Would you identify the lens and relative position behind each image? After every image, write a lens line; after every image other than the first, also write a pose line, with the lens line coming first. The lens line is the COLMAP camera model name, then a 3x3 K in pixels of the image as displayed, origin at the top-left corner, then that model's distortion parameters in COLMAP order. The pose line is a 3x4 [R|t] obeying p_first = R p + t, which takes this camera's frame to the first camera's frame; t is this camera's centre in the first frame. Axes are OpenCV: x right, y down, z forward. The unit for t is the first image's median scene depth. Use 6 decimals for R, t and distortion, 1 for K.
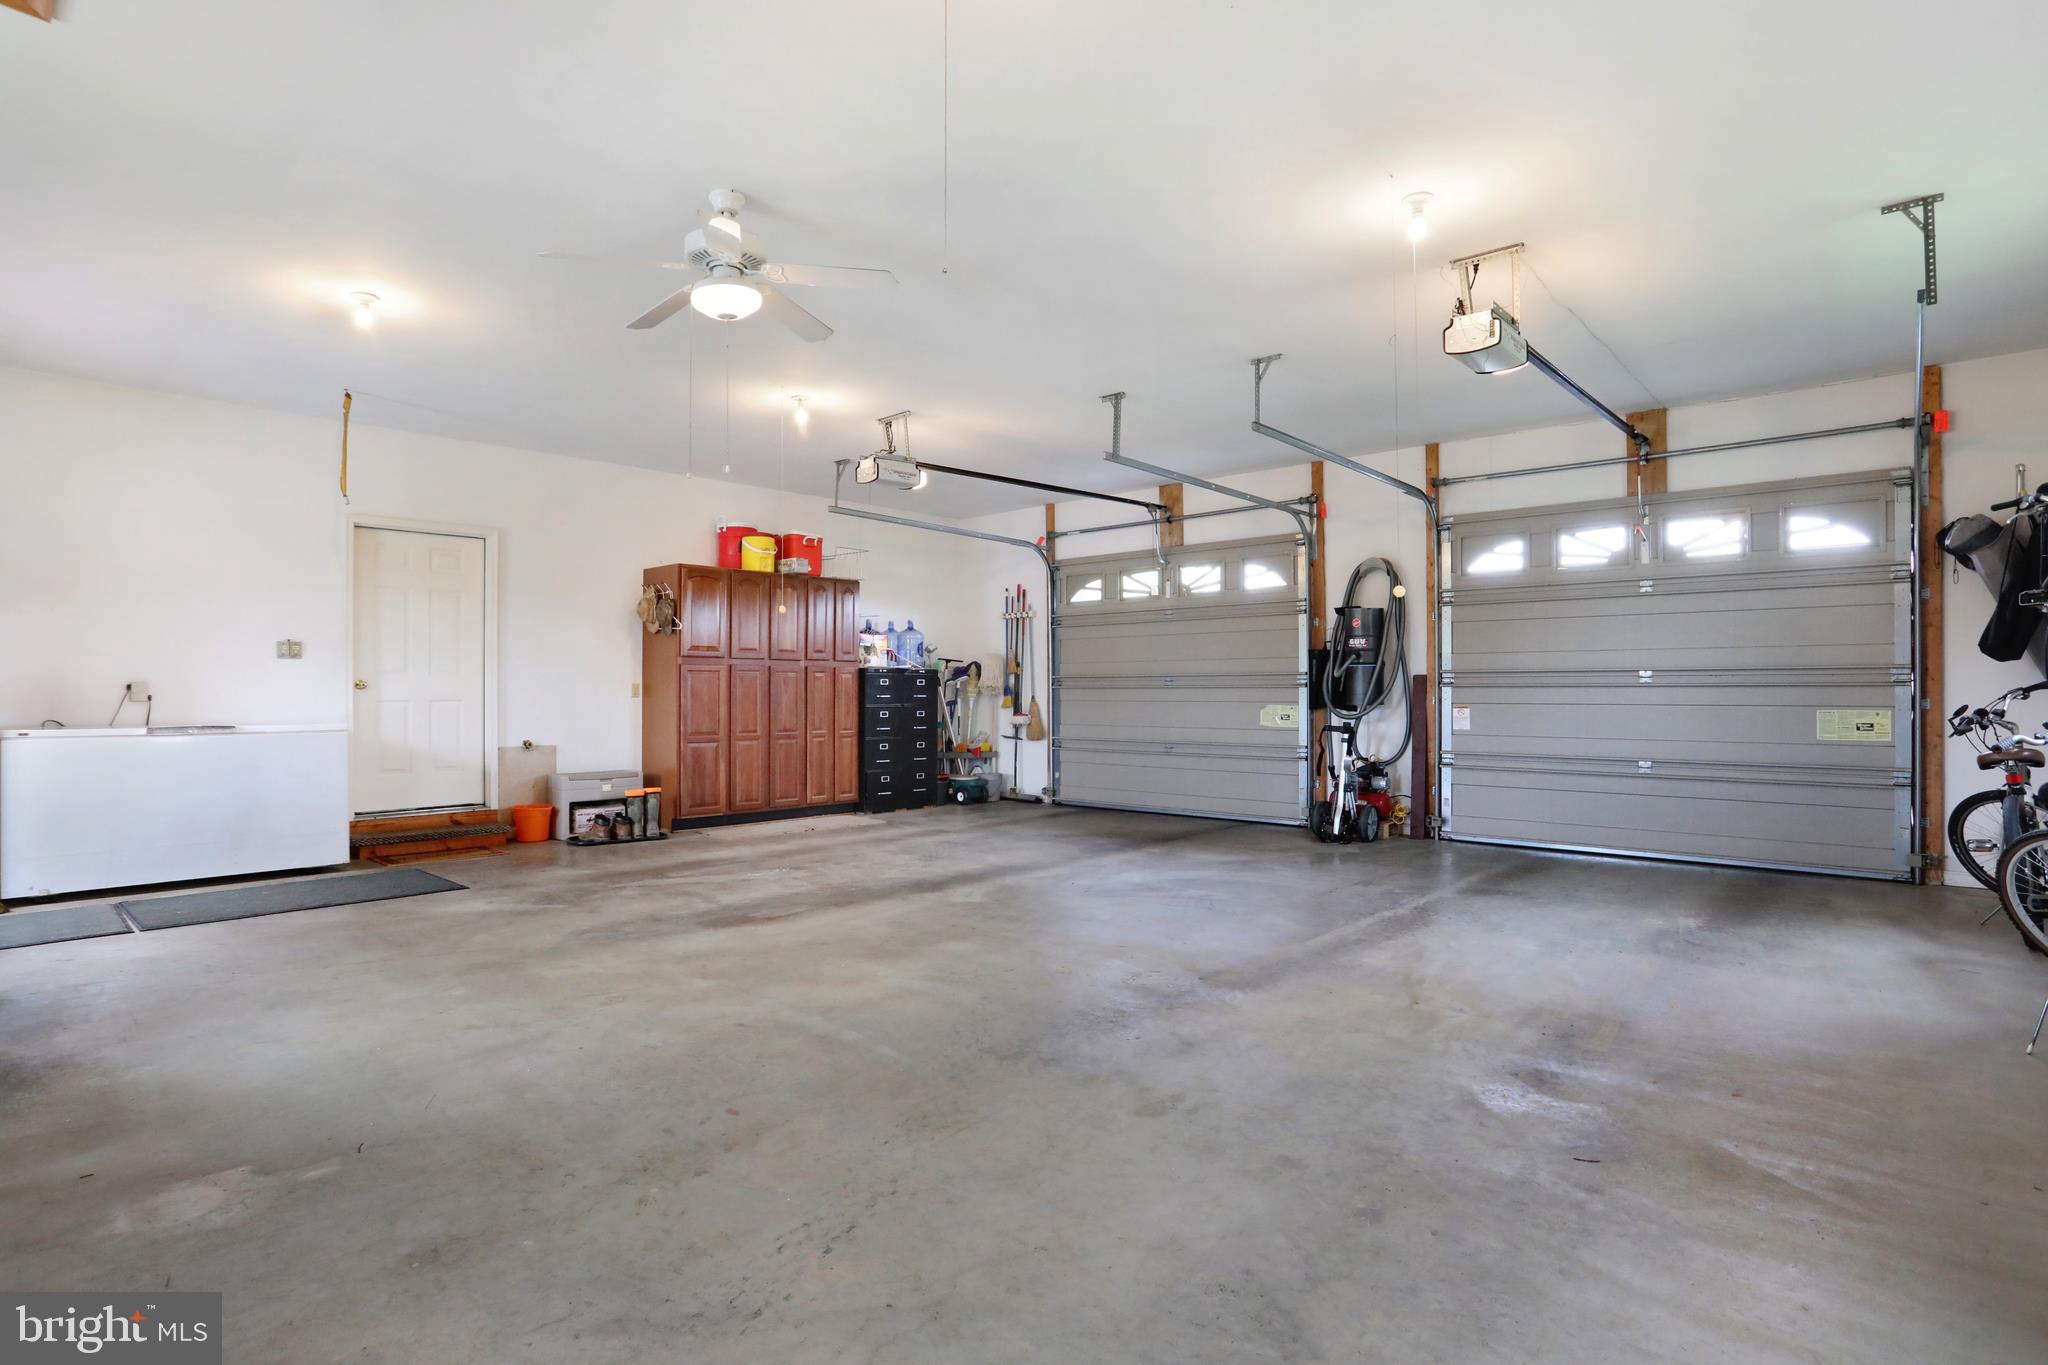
lens RADIAL K [[1011.9, 0, 1012.9], [0, 1011.9, 694.5], [0, 0, 1]] dist [-0.074654, 0.035012]
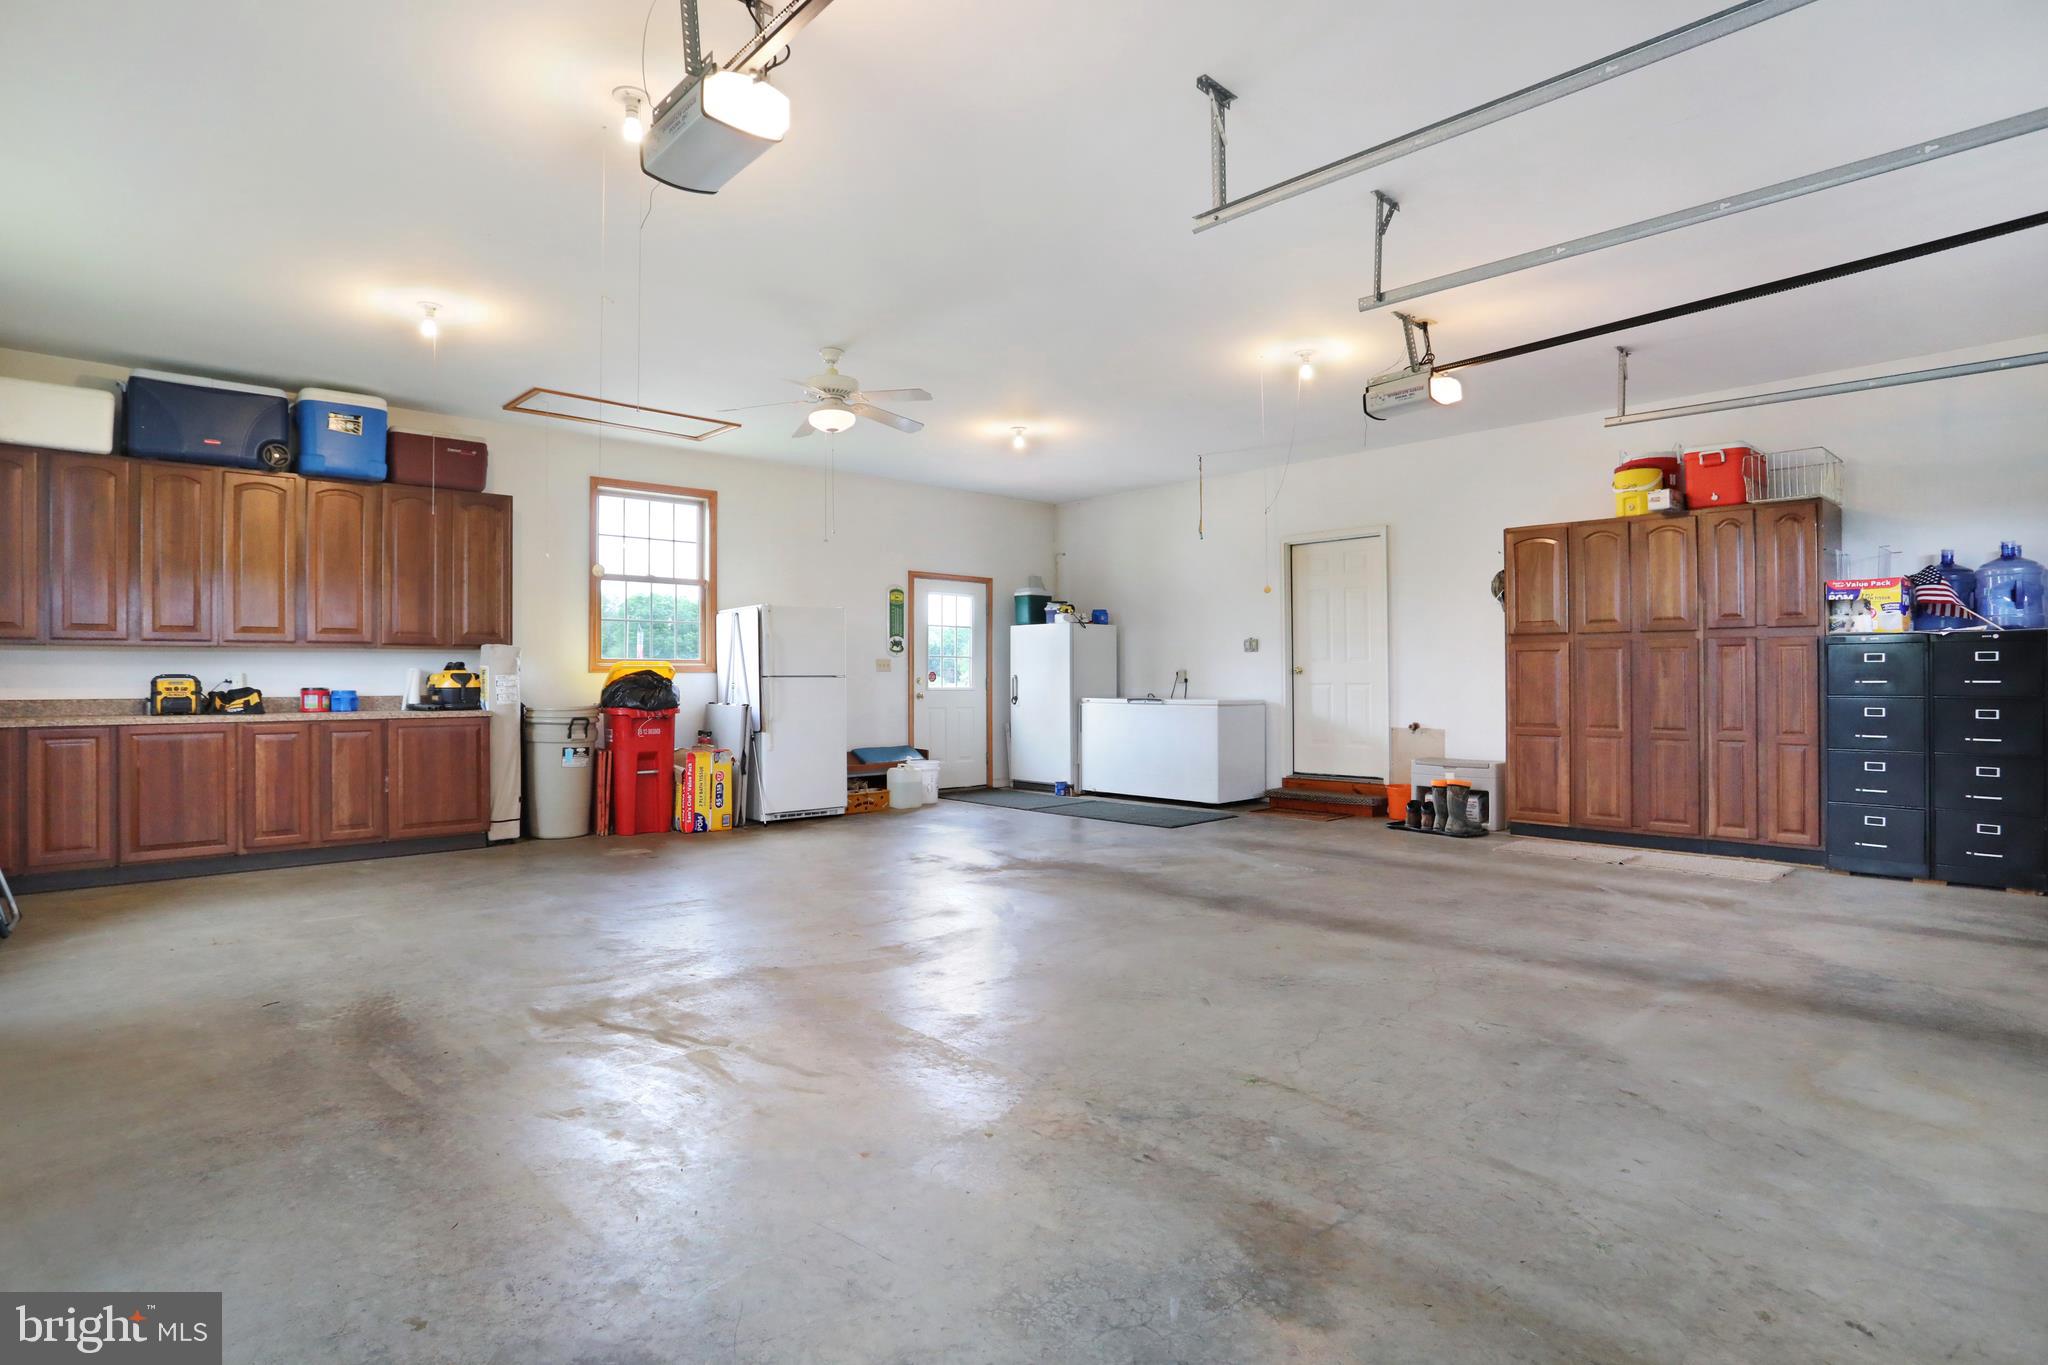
lens RADIAL K [[1019.1, 0, 1025.4], [0, 1019.1, 653.2], [0, 0, 1]] dist [-0.020840, -0.000362]
pose [[-0.061548, -0.020133, -0.997901, 0.600241], [0.002659, 0.999790, -0.020335, -0.005617], [0.998101, -0.003905, -0.061481, 0.658720]]
